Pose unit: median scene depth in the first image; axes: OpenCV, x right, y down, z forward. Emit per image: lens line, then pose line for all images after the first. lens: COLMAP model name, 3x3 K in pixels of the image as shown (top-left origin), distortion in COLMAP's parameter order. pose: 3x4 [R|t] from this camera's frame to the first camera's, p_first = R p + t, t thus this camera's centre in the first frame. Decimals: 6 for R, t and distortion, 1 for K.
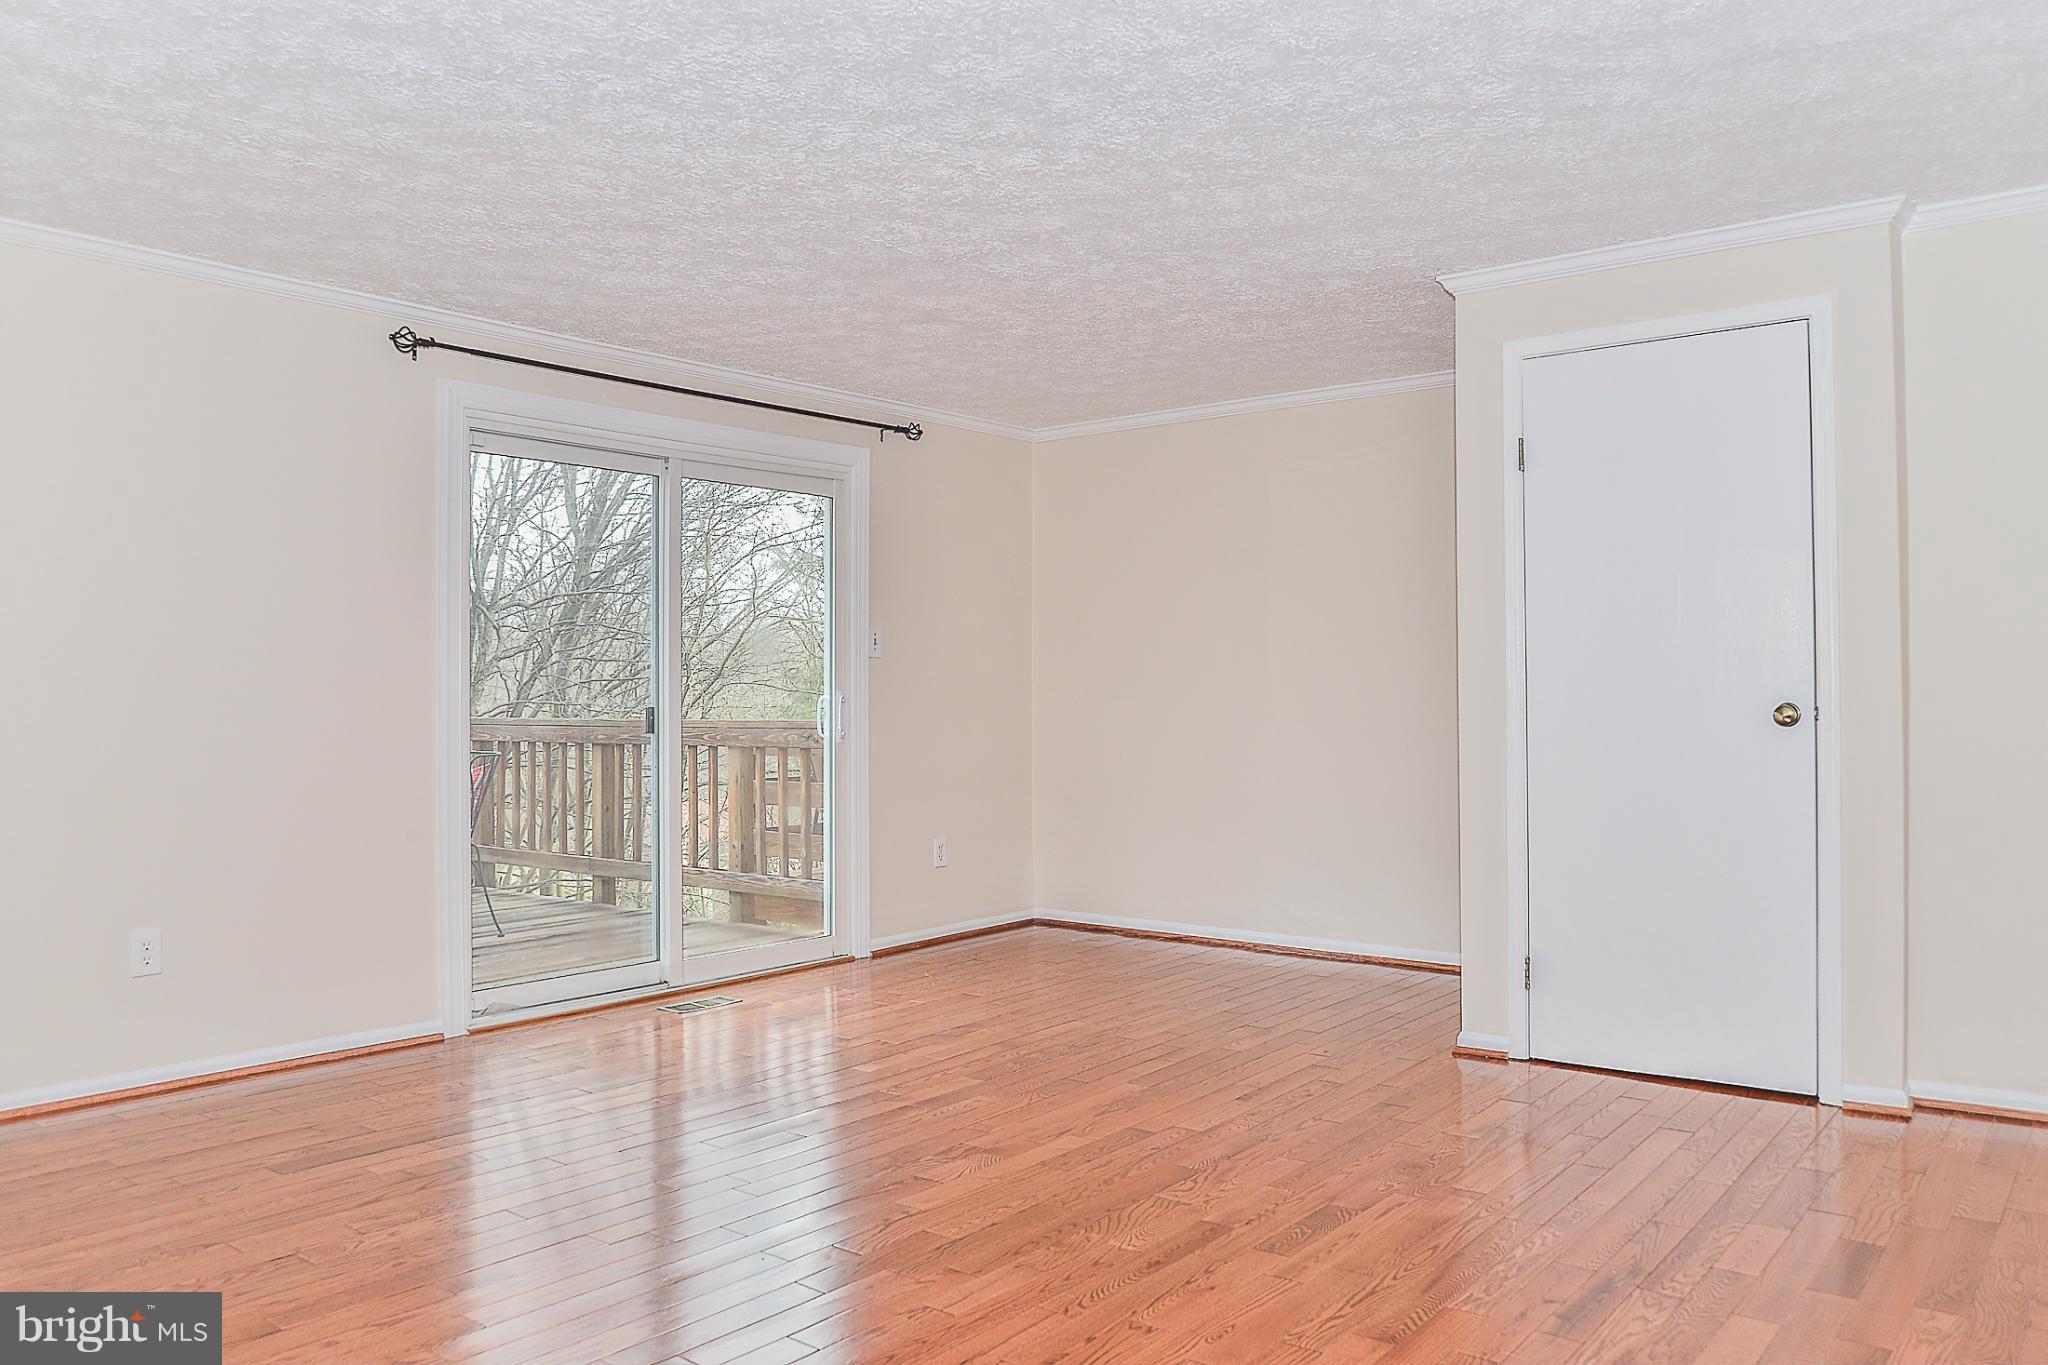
lens RADIAL K [[1510.9, 0, 1024.0], [0, 1510.9, 682.5], [0, 0, 1]] dist [-0.070563, -0.000803]
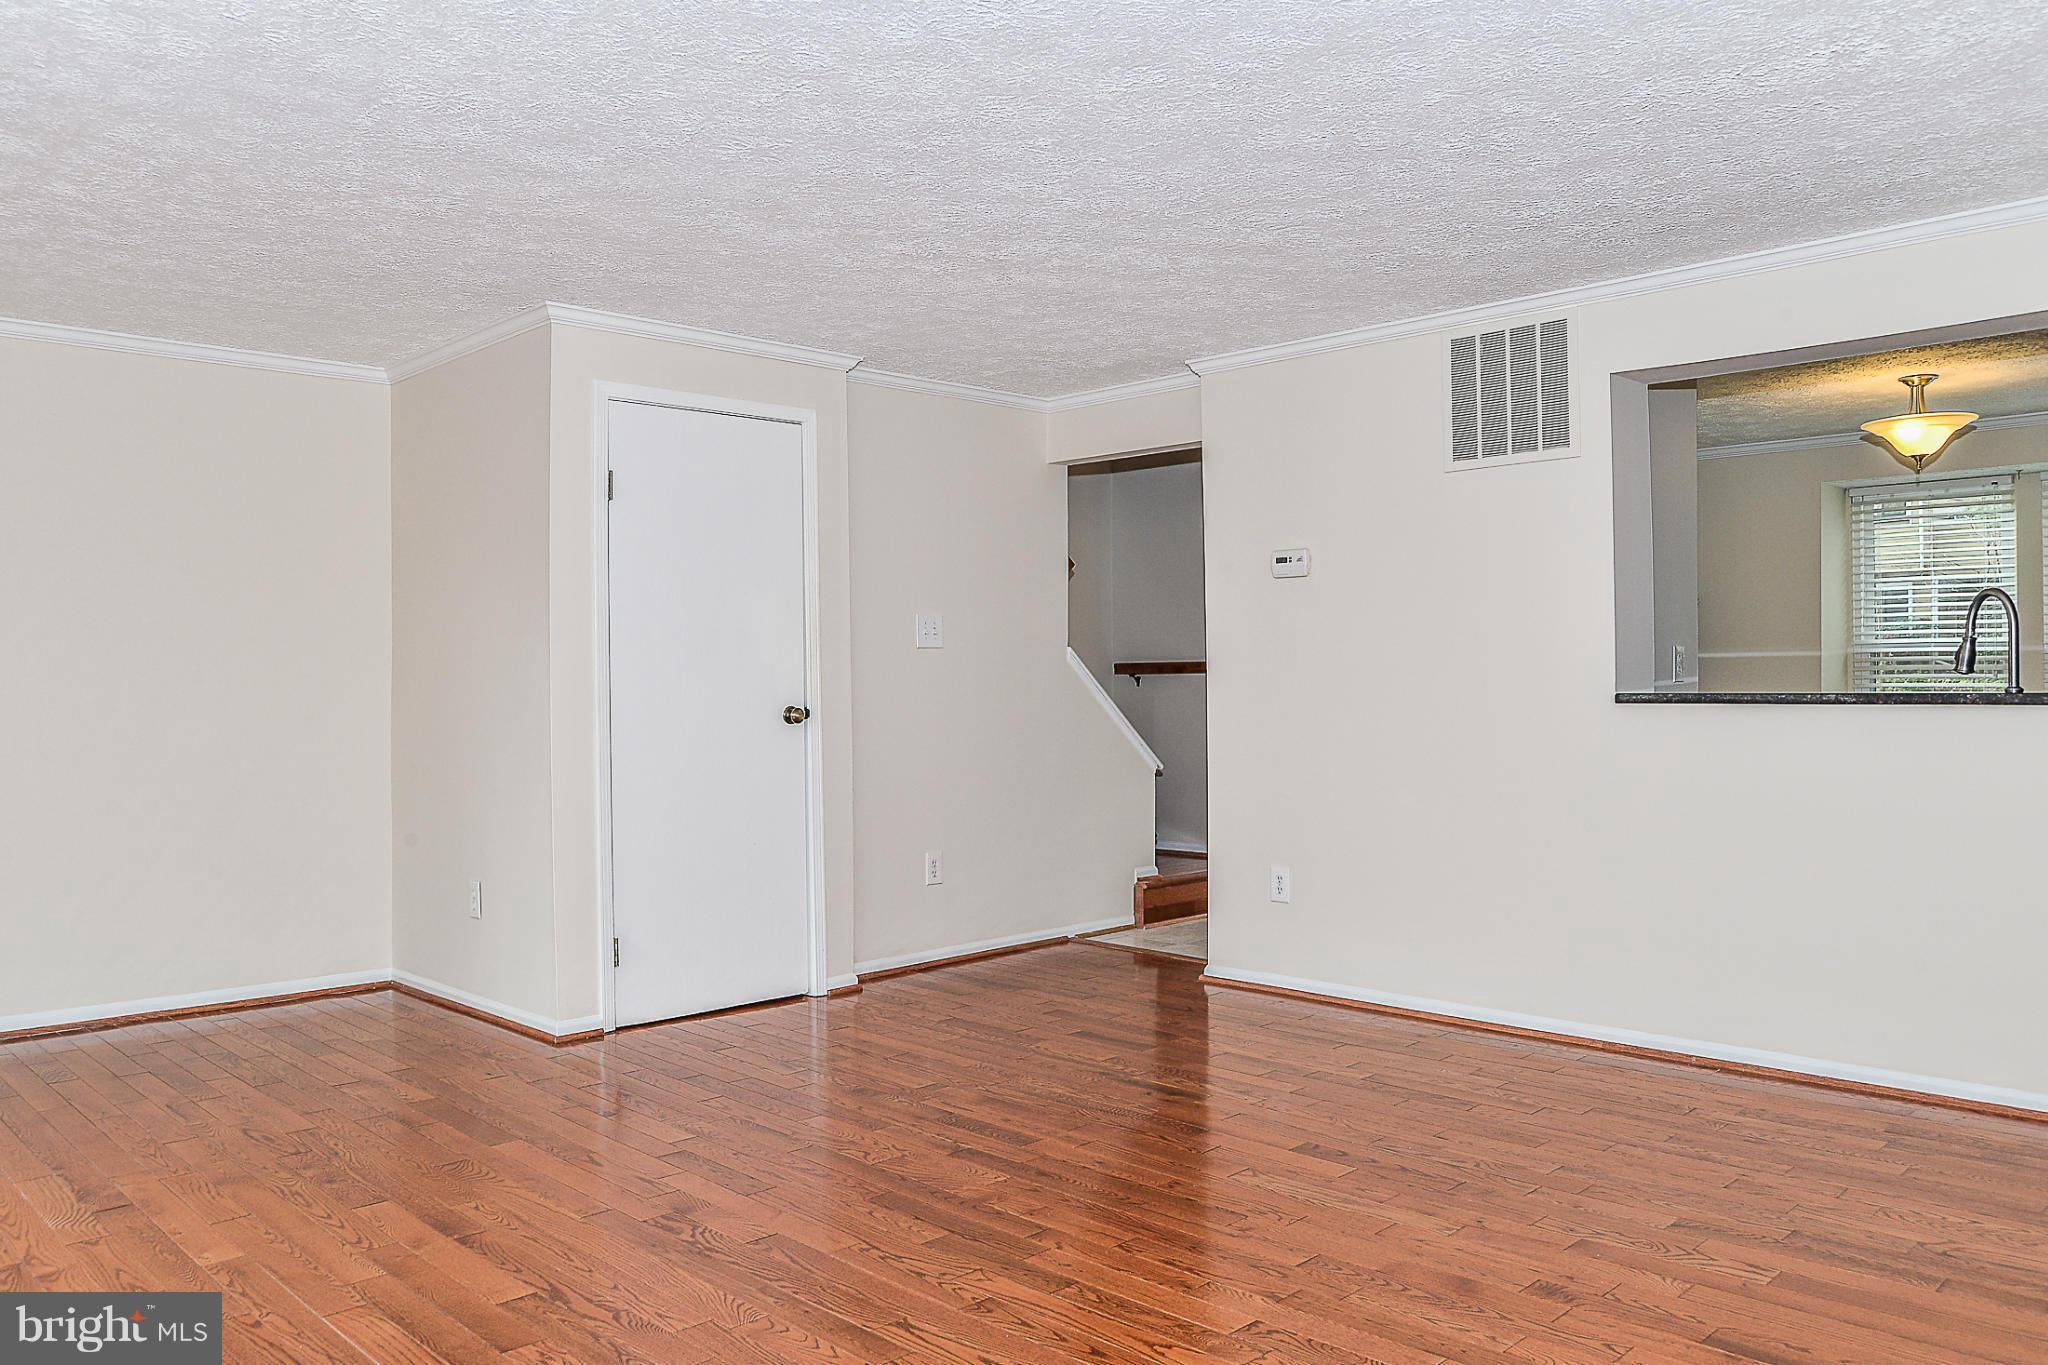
lens RADIAL K [[1510.9, 0, 1024.0], [0, 1510.9, 682.5], [0, 0, 1]] dist [-0.070563, -0.000803]
pose [[0.120422, -0.002145, 0.992720, -0.911815], [-0.009314, 0.999951, 0.003290, -0.015749], [-0.992679, -0.009642, 0.120397, 0.695002]]
